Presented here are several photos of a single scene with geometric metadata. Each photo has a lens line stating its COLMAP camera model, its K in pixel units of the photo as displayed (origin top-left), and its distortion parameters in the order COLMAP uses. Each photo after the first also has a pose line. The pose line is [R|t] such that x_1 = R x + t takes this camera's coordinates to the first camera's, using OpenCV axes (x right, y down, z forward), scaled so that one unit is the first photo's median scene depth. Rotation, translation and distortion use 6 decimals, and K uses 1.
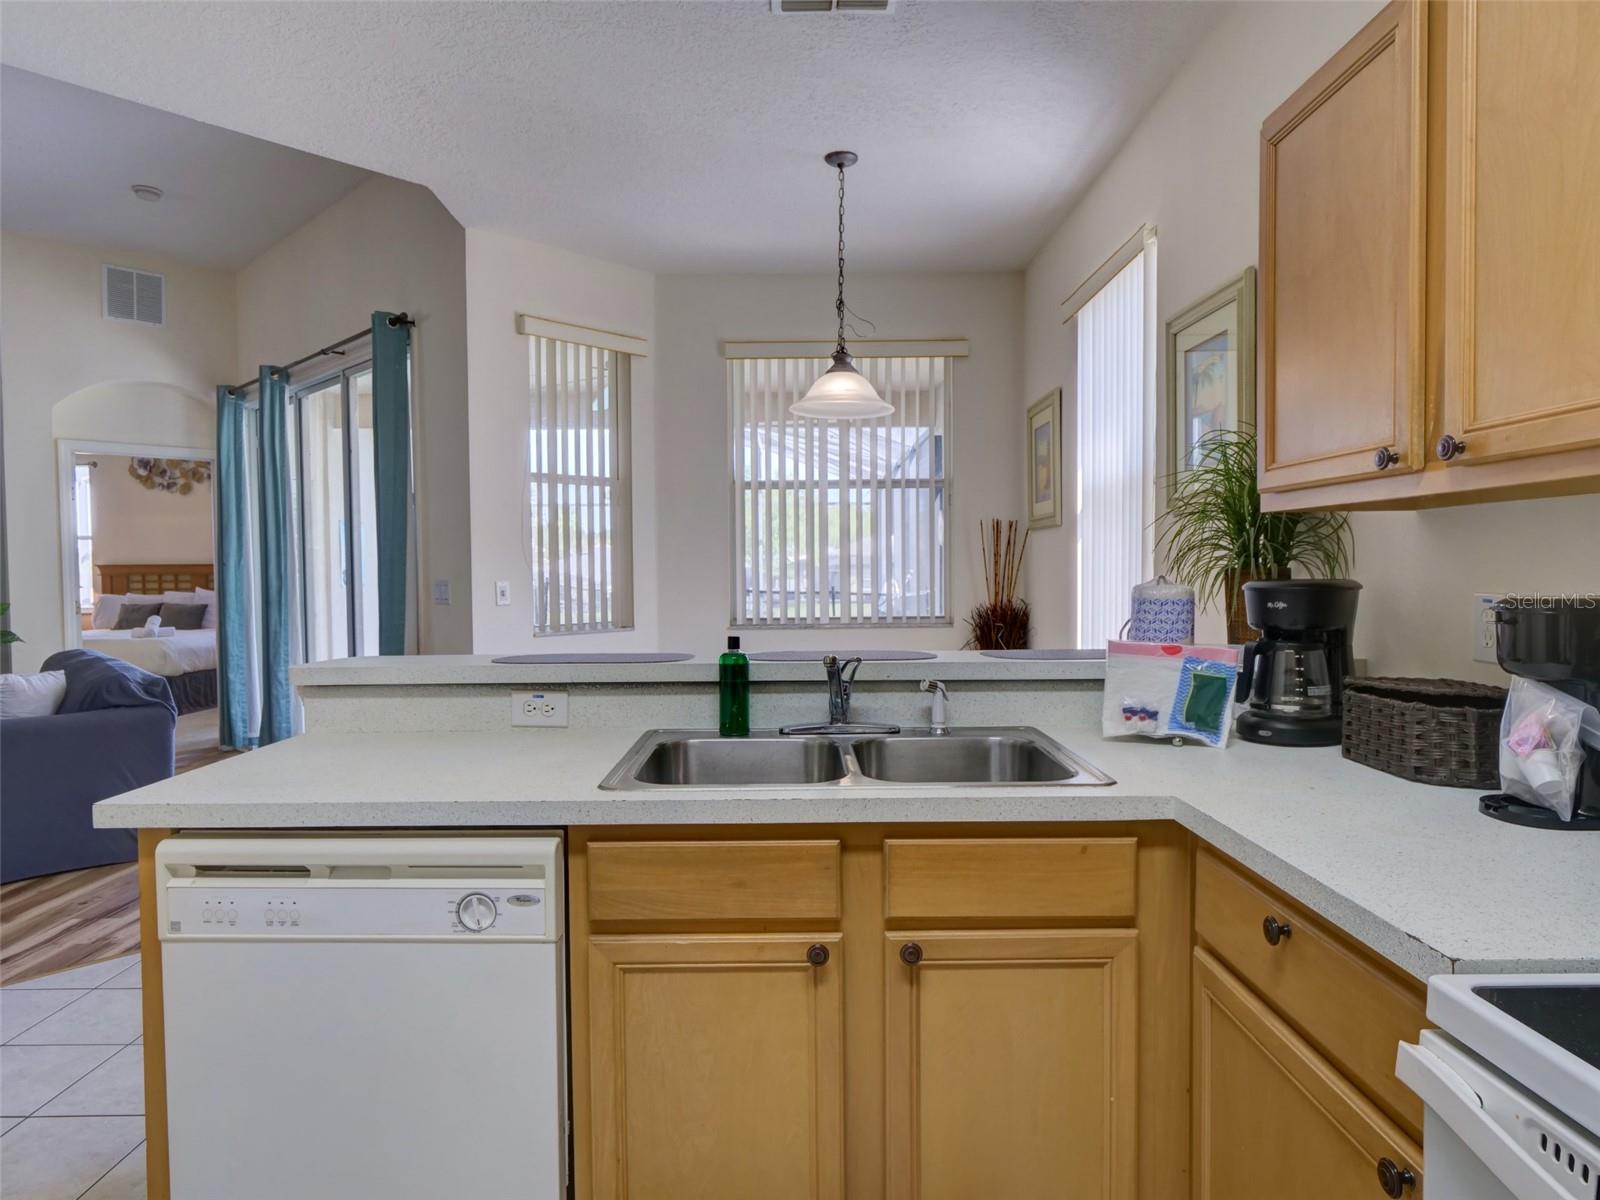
lens RADIAL K [[934.4, 0, 792.1], [0, 934.4, 598.5], [0, 0, 1]] dist [-0.002672, 0.002780]
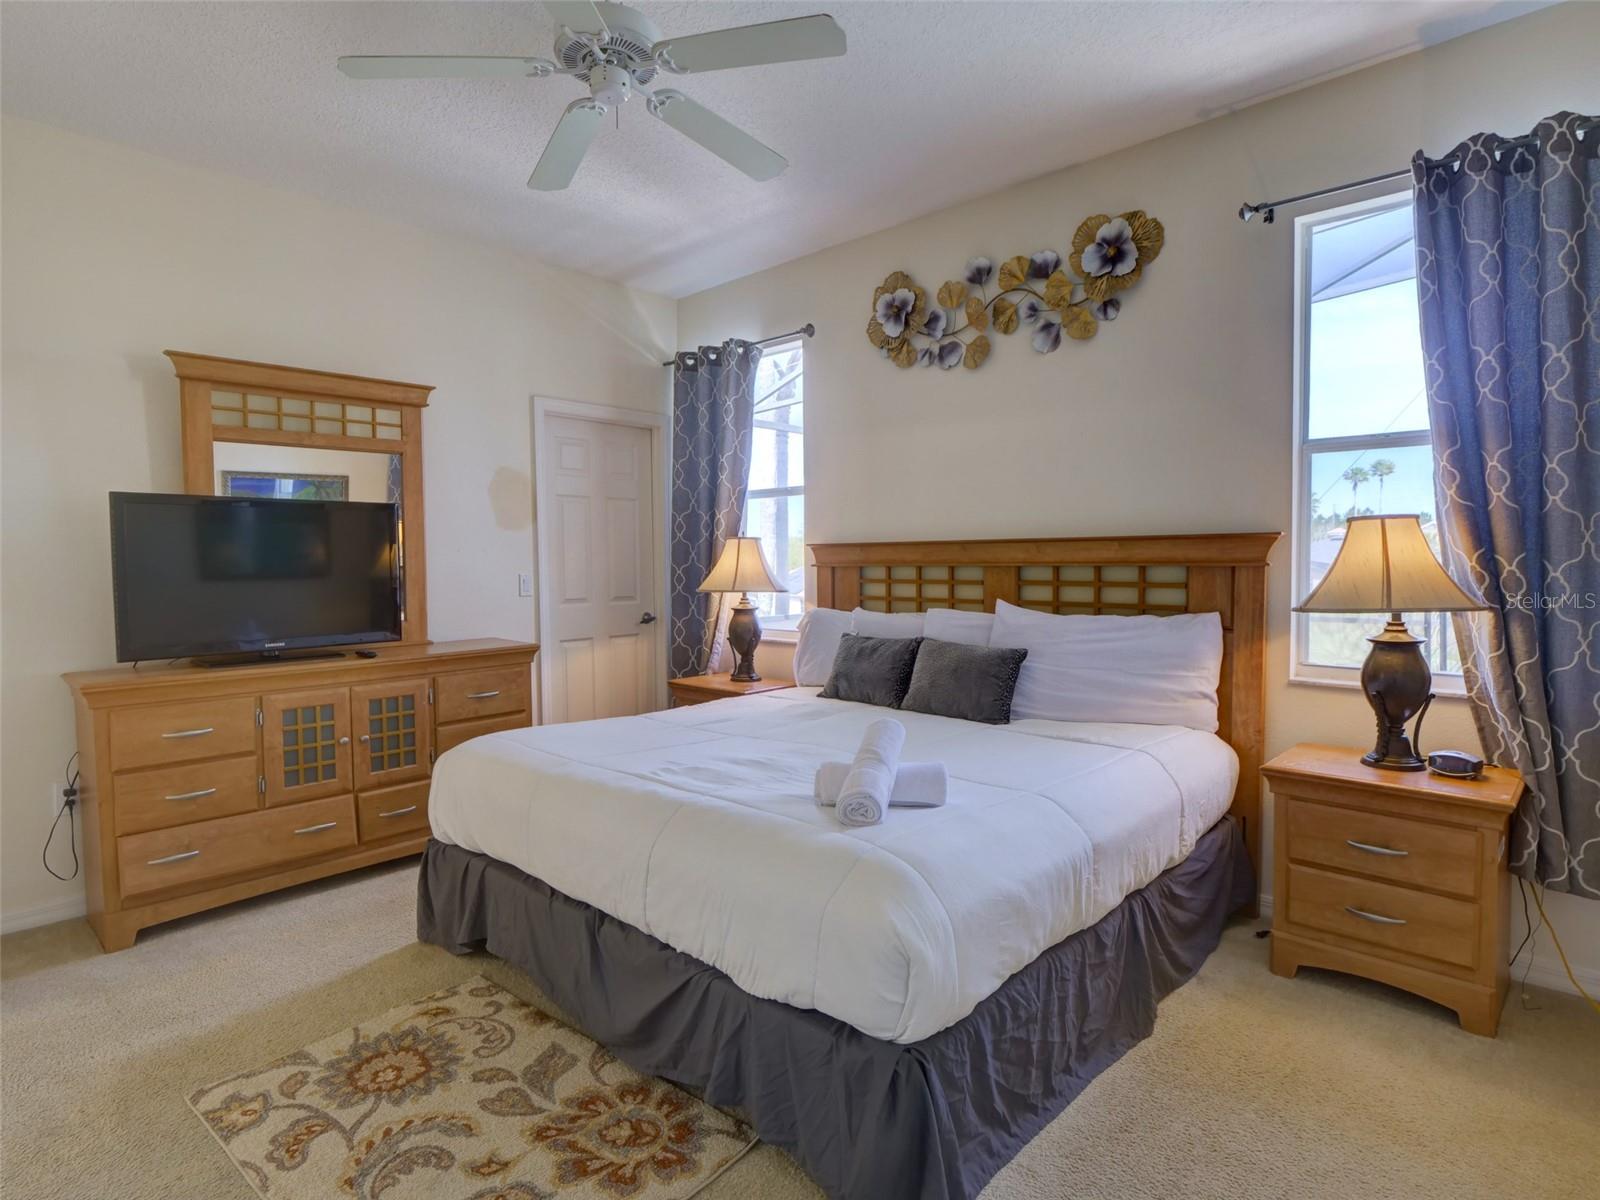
lens RADIAL K [[859.8, 0, 795.3], [0, 859.8, 592.0], [0, 0, 1]] dist [-0.005582, 0.002671]
pose [[0.727990, 0.029215, -0.684965, -0.450288], [-0.021752, 0.999573, 0.019515, -0.019989], [0.685243, 0.000693, 0.728314, 0.676858]]
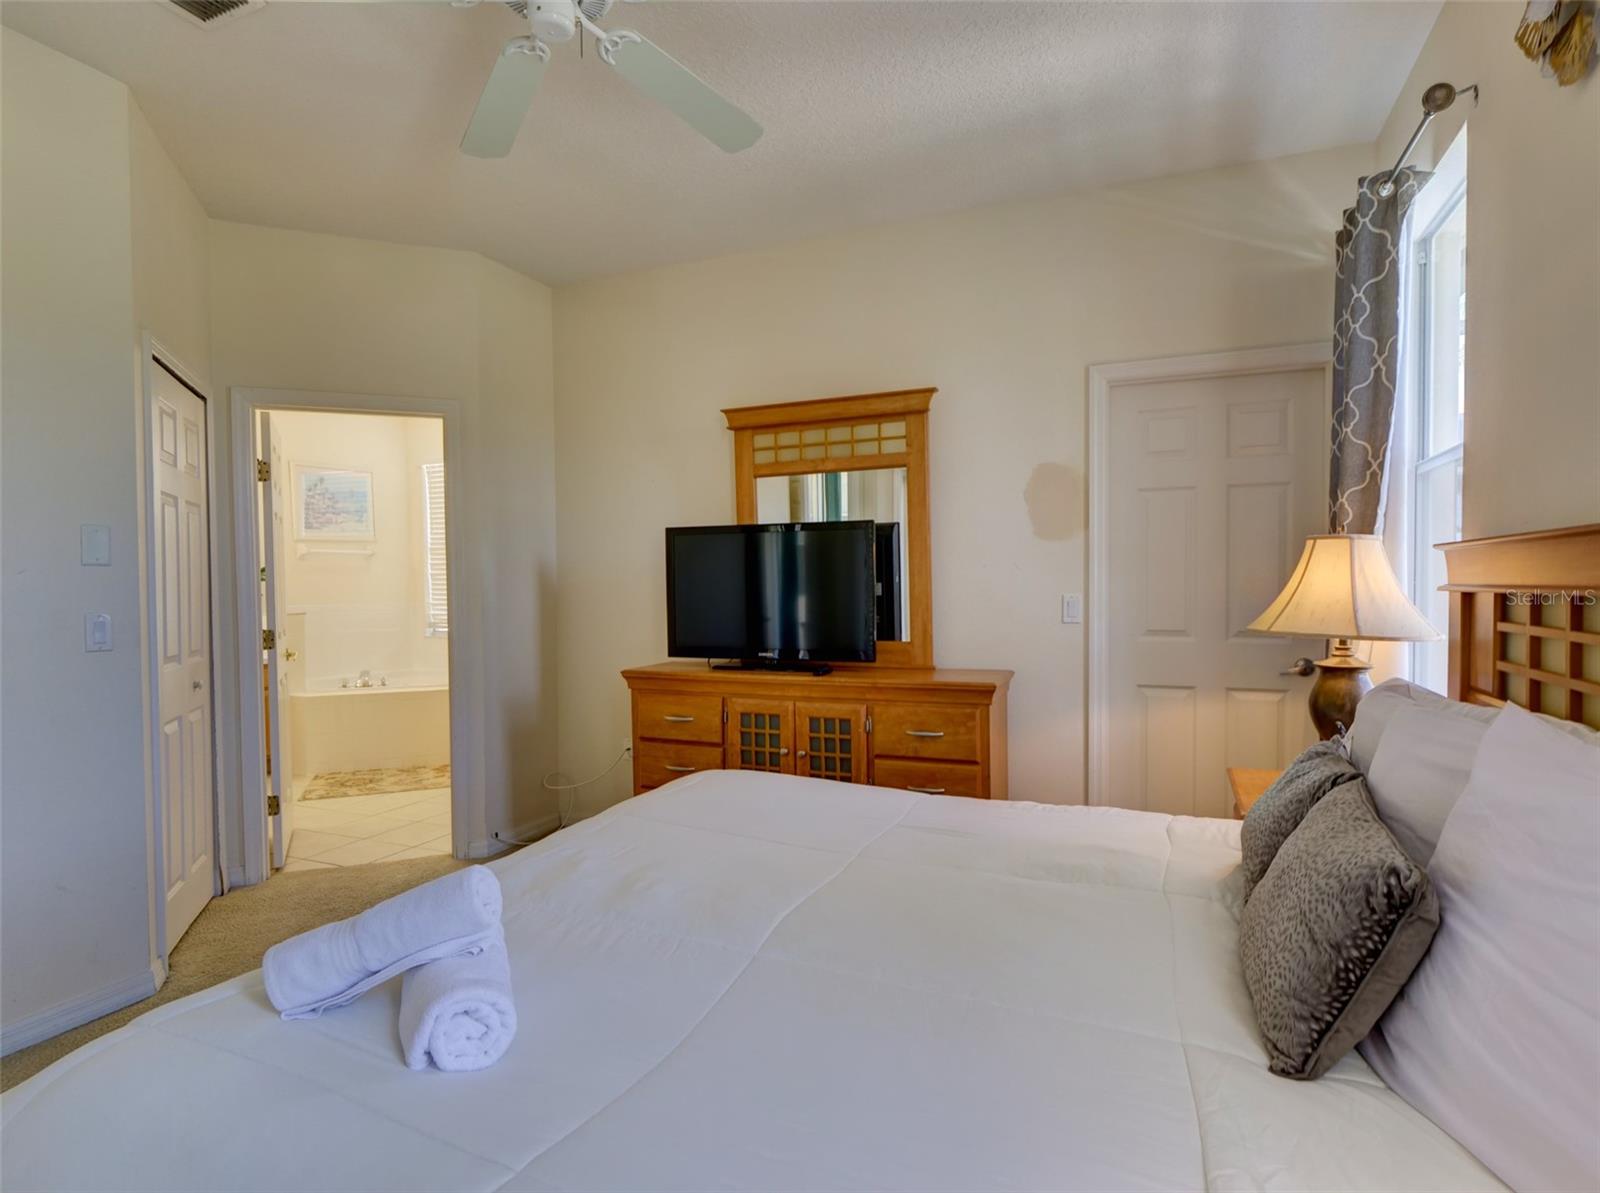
lens RADIAL K [[864.9, 0, 794.1], [0, 864.9, 595.0], [0, 0, 1]] dist [0.002167, -0.000142]
pose [[-0.402316, 0.025528, -0.915145, -0.483657], [-0.018951, 0.999165, 0.036203, -0.027405], [0.915305, 0.031908, -0.401497, 0.916990]]
